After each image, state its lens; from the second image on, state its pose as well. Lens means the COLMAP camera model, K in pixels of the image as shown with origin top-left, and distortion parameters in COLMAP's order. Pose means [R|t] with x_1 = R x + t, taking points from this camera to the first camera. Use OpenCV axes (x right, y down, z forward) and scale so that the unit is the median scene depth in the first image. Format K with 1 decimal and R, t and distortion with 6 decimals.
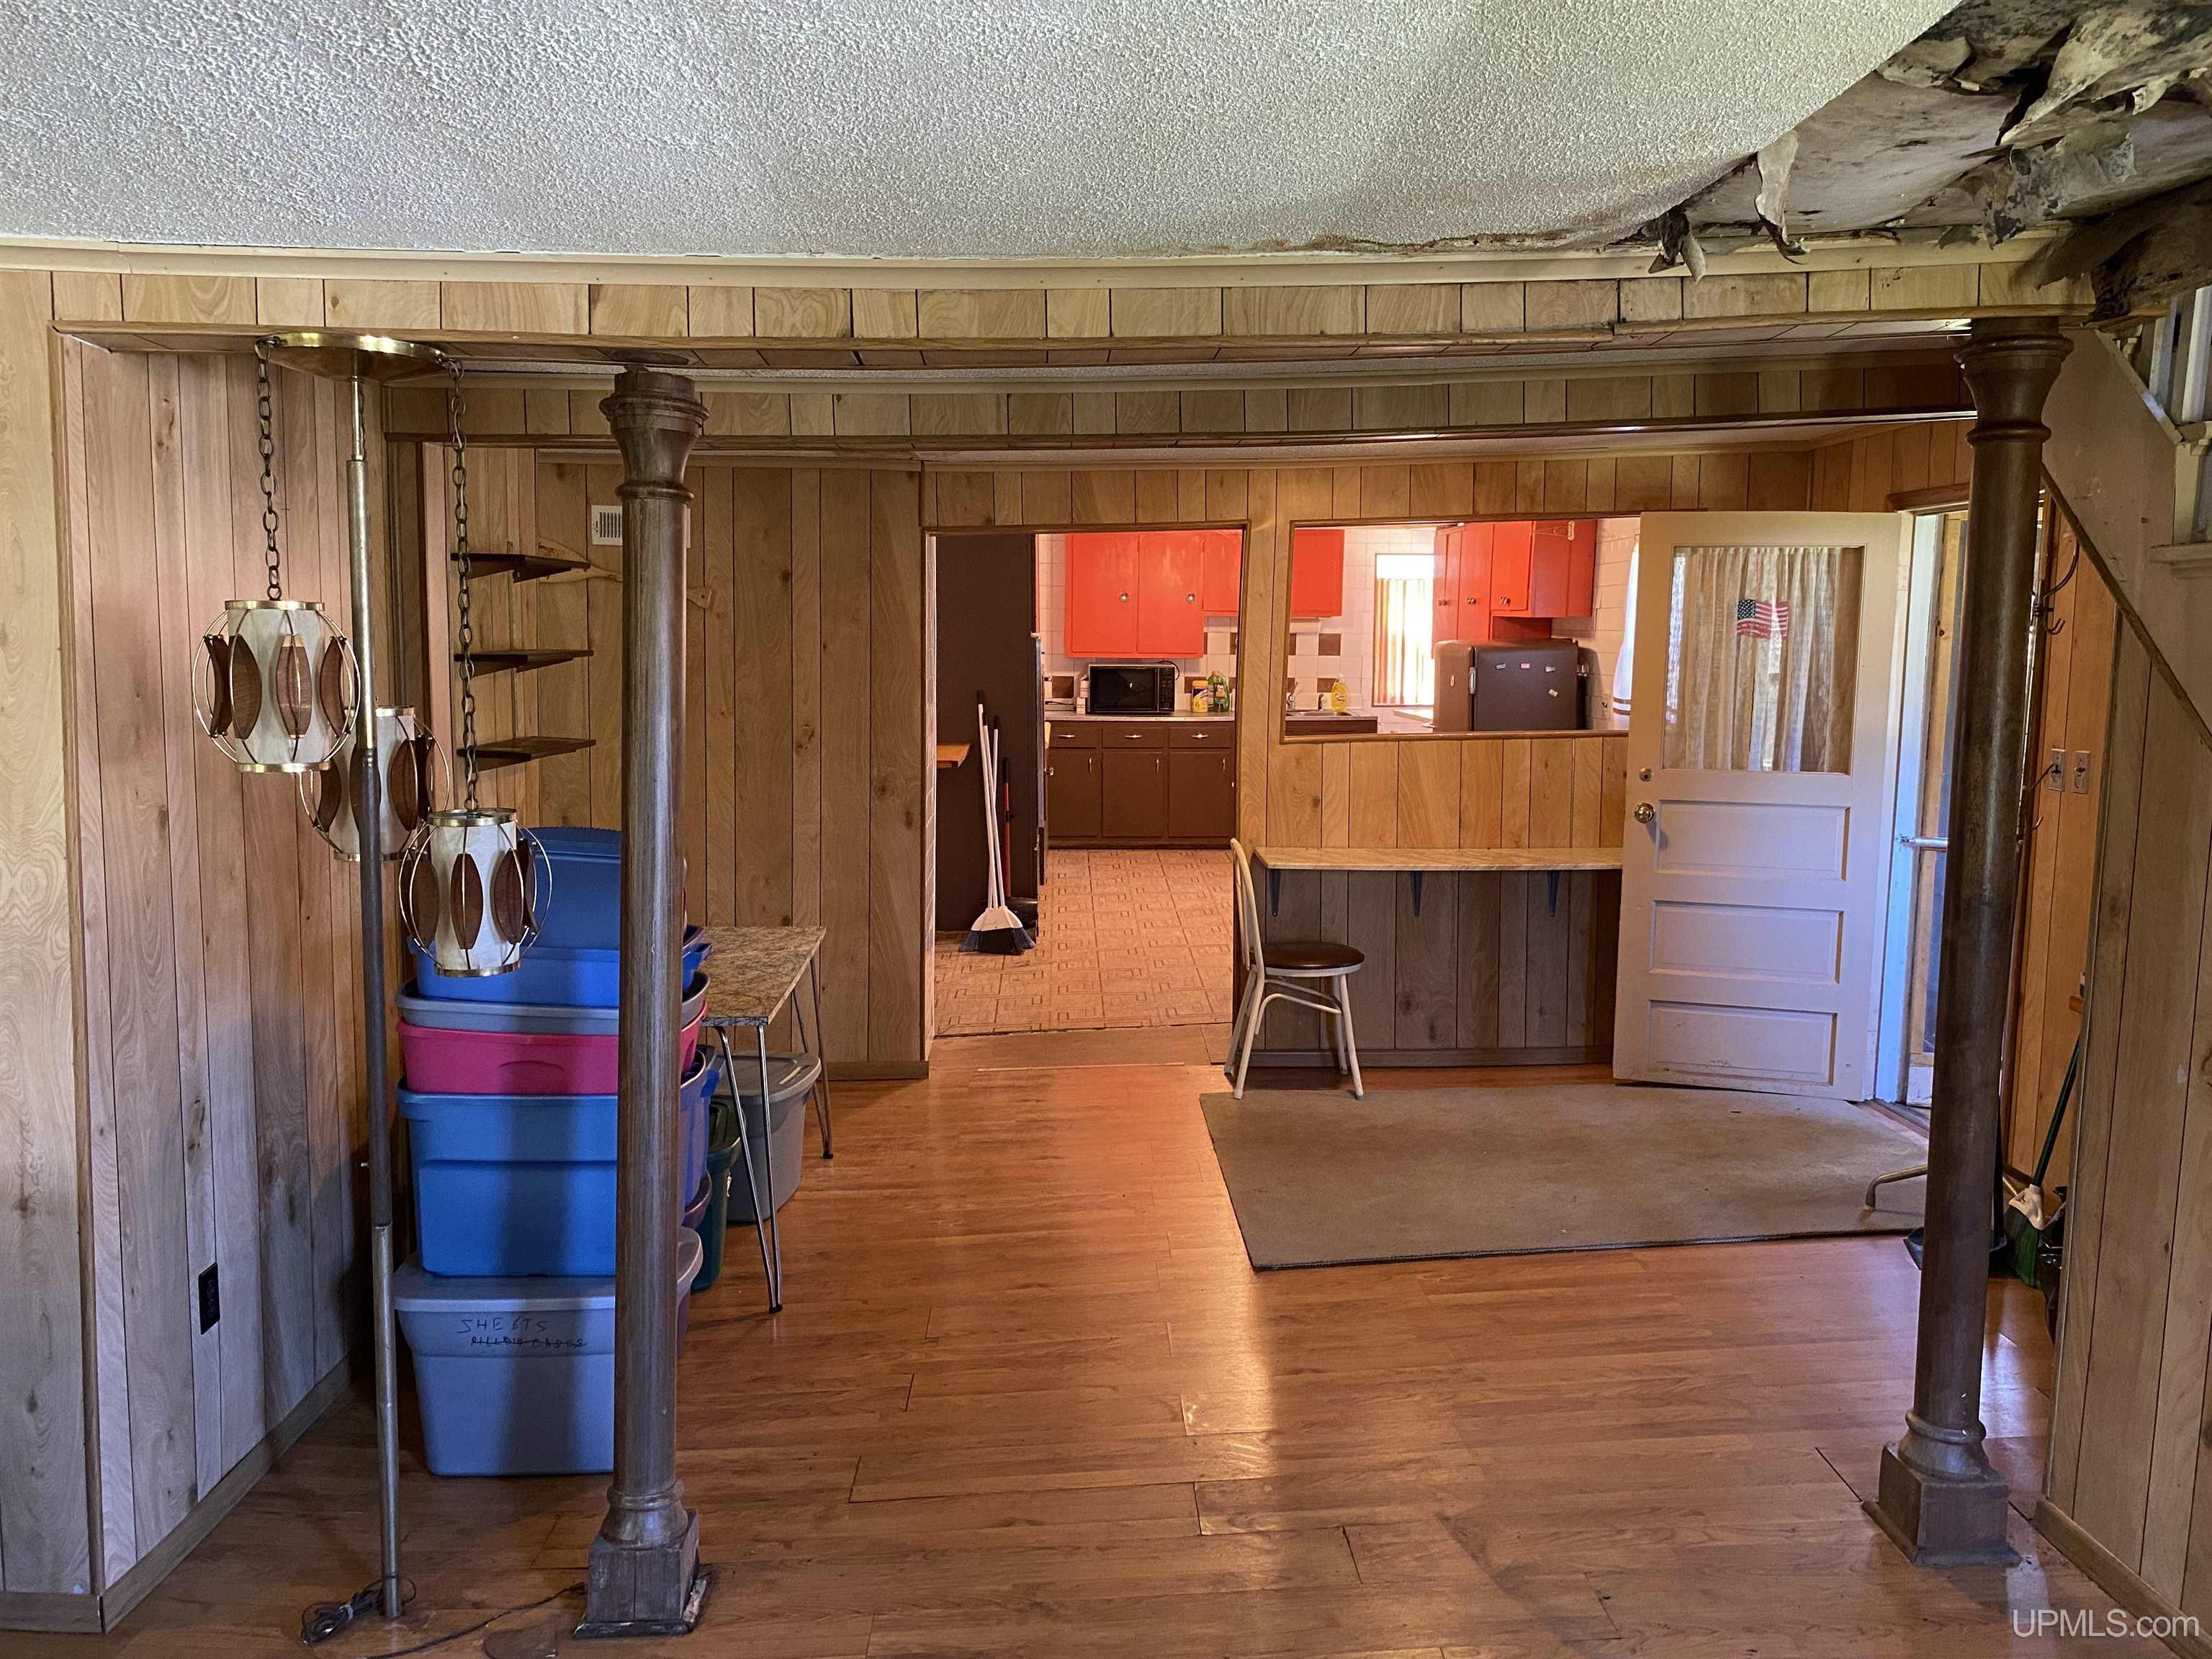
lens RADIAL K [[1671.2, 0, 1106.0], [0, 1671.2, 829.5], [0, 0, 1]] dist [0.006926, 0.002880]
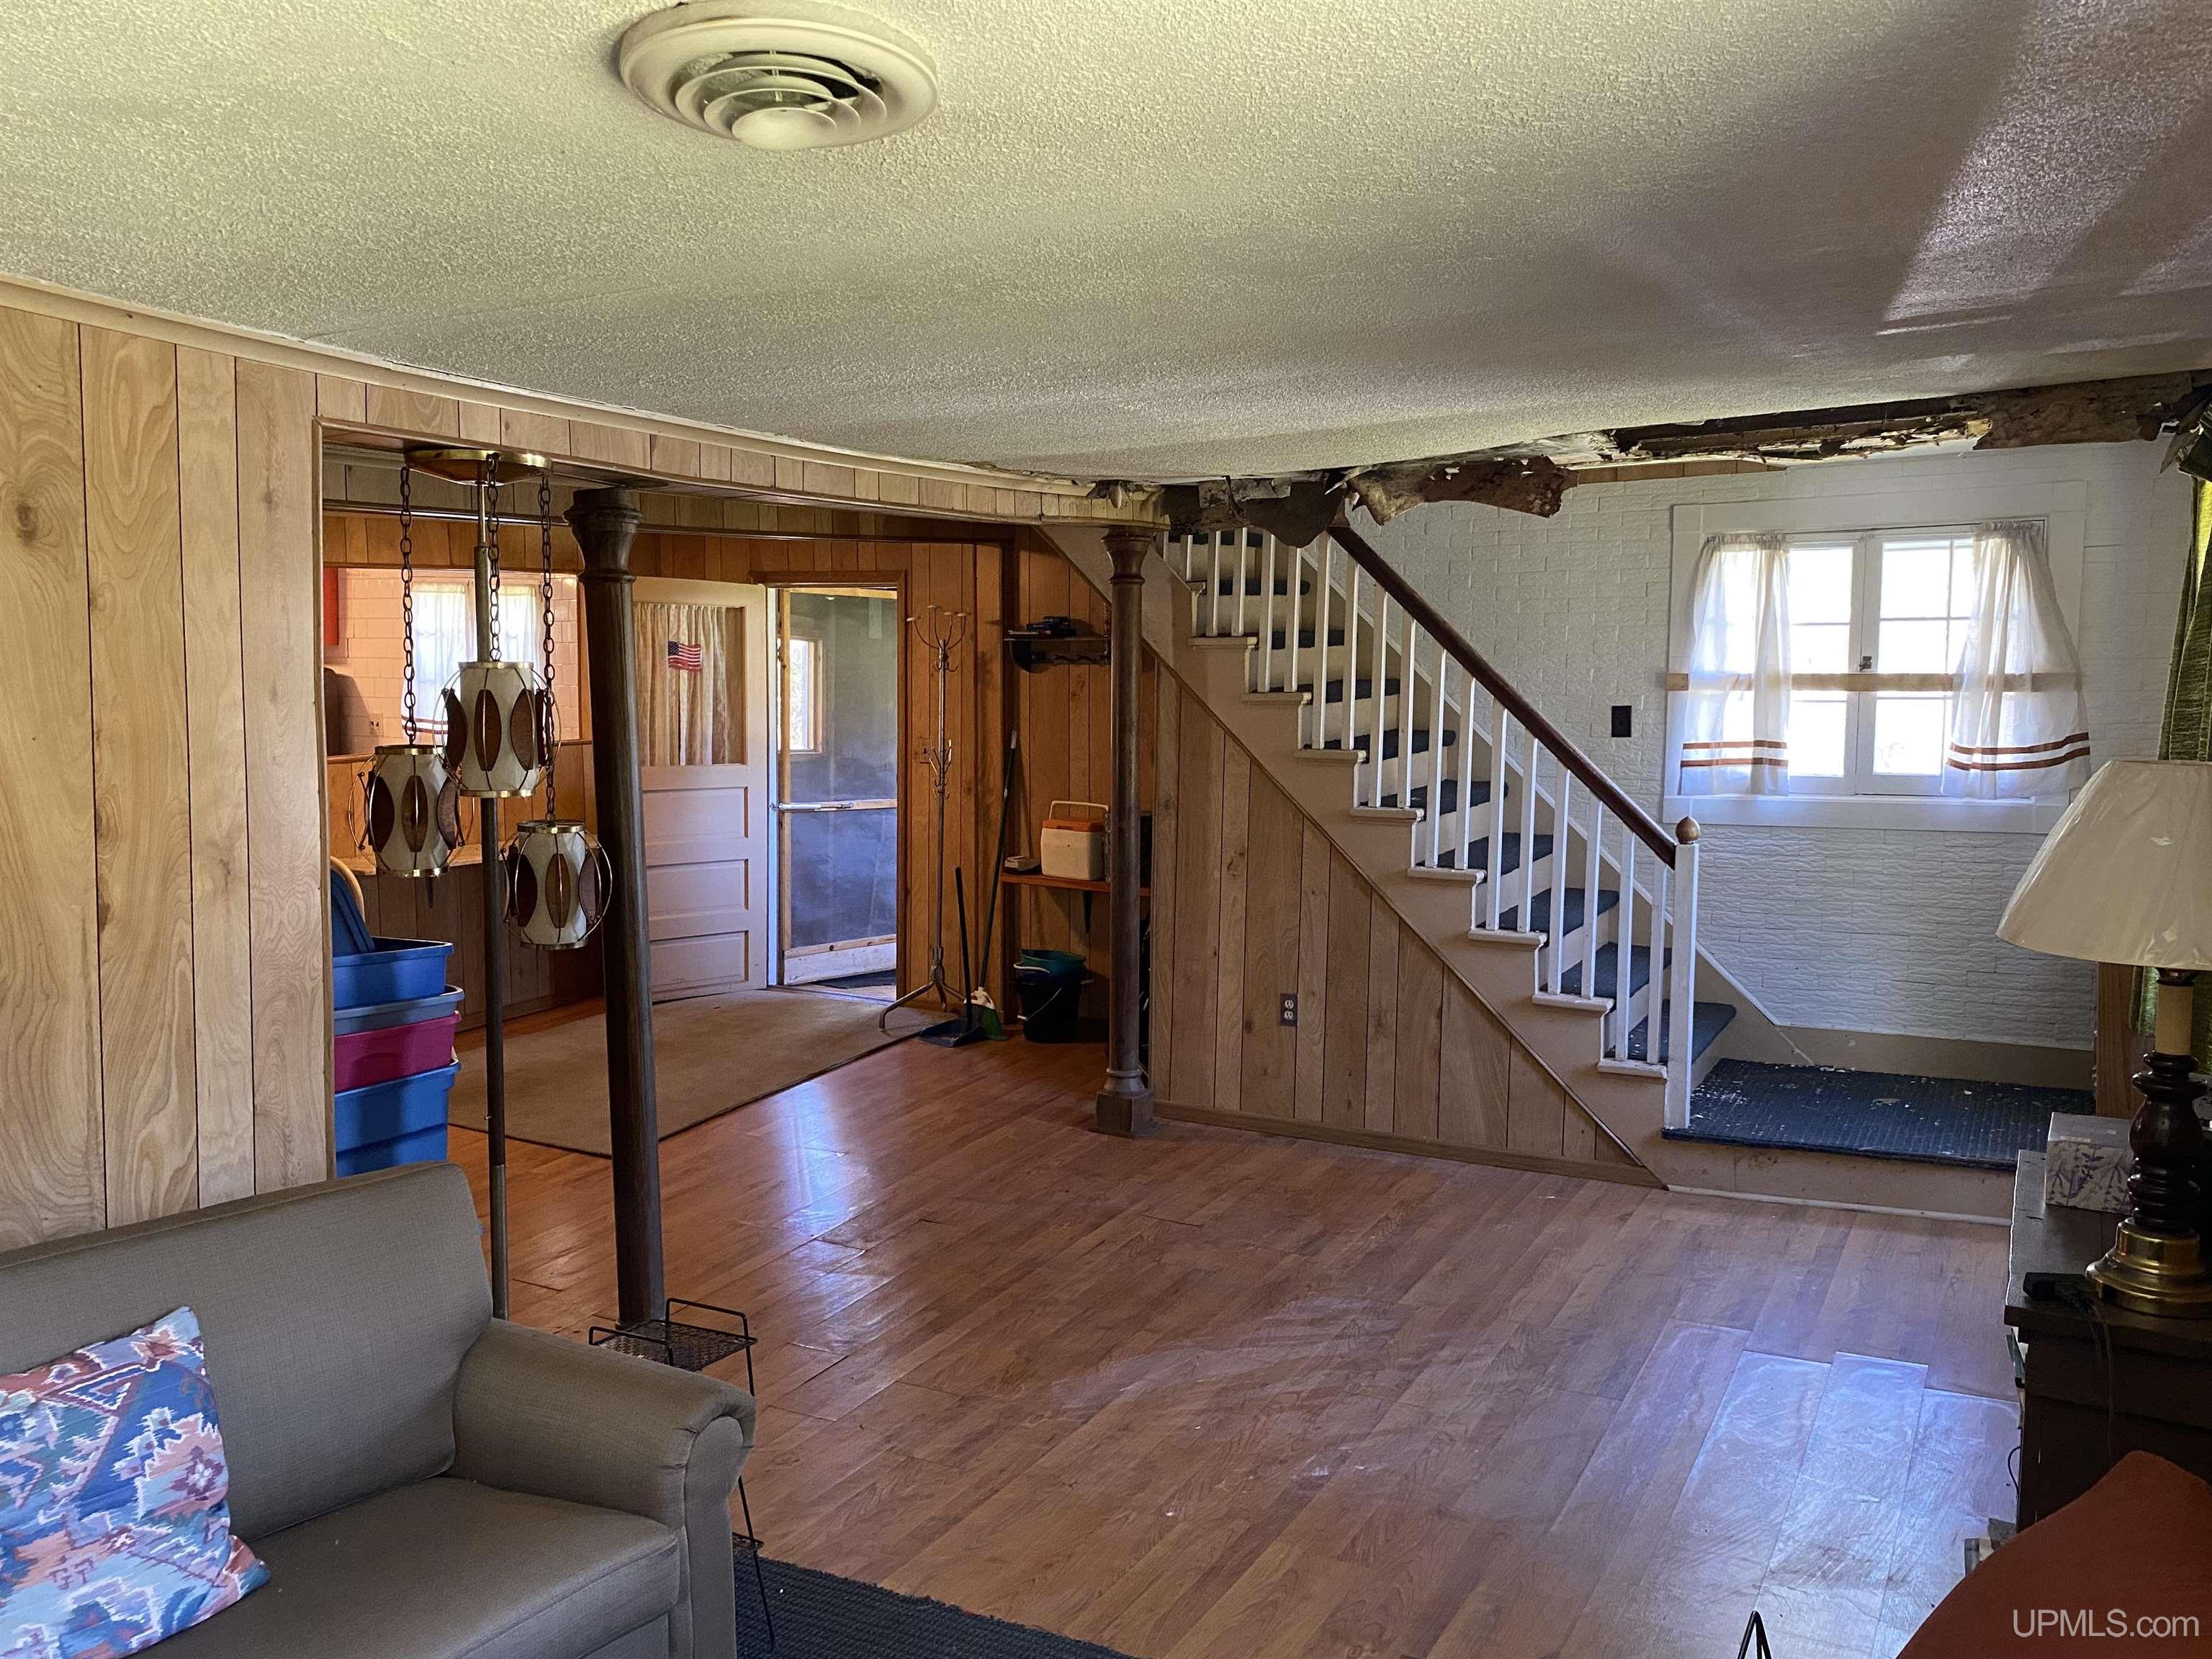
lens RADIAL K [[1671.2, 0, 1106.0], [0, 1671.2, 829.5], [0, 0, 1]] dist [0.006926, 0.002880]
pose [[0.515595, -0.085289, 0.852577, -1.205365], [0.092092, 0.994786, 0.043822, -0.020950], [-0.851869, 0.055921, 0.520761, -0.032178]]
